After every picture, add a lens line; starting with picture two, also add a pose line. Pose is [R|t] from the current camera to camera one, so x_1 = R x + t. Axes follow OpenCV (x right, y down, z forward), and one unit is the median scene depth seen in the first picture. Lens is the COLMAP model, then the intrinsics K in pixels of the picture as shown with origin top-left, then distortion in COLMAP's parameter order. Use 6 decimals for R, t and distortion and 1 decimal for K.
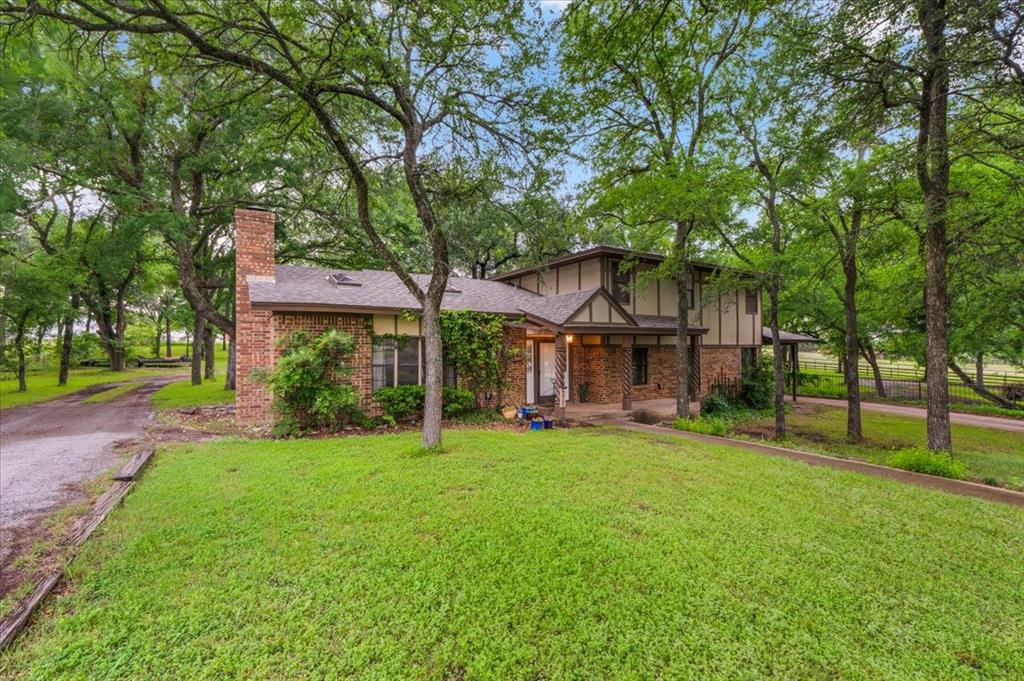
lens RADIAL K [[433.7, 0, 515.9], [0, 433.7, 339.7], [0, 0, 1]] dist [0.001828, 0.000097]
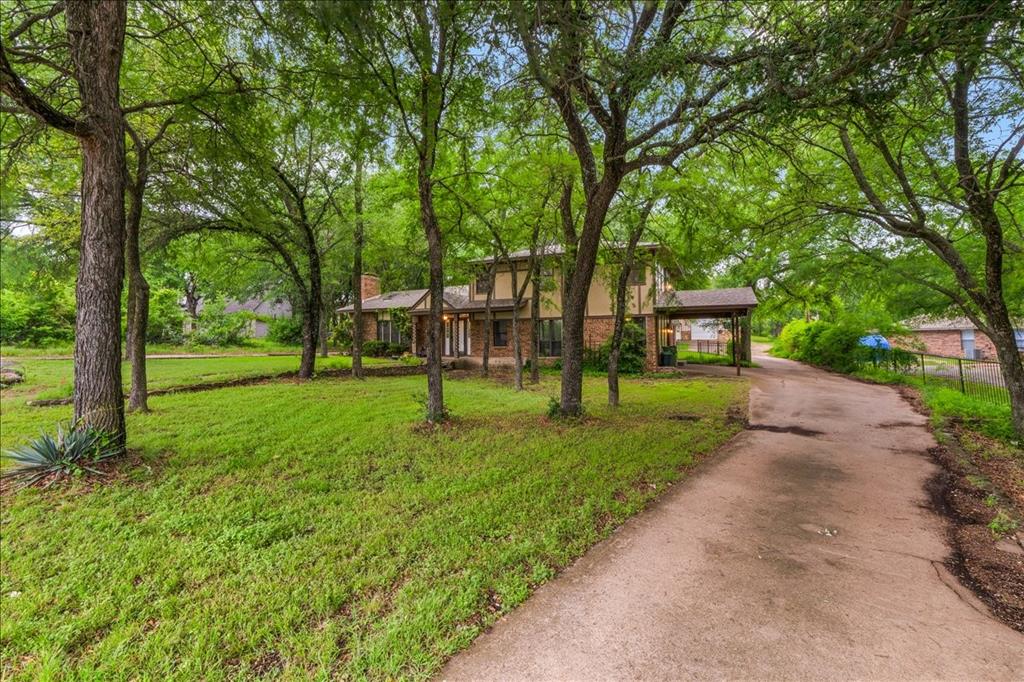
lens RADIAL K [[433.7, 0, 515.9], [0, 433.7, 340.2], [0, 0, 1]] dist [0.001828, 0.000097]
pose [[0.559456, -0.011328, -0.828783, 1.562198], [0.024754, 0.999689, 0.003046, 0.081743], [0.828490, -0.022219, 0.559562, 0.208883]]
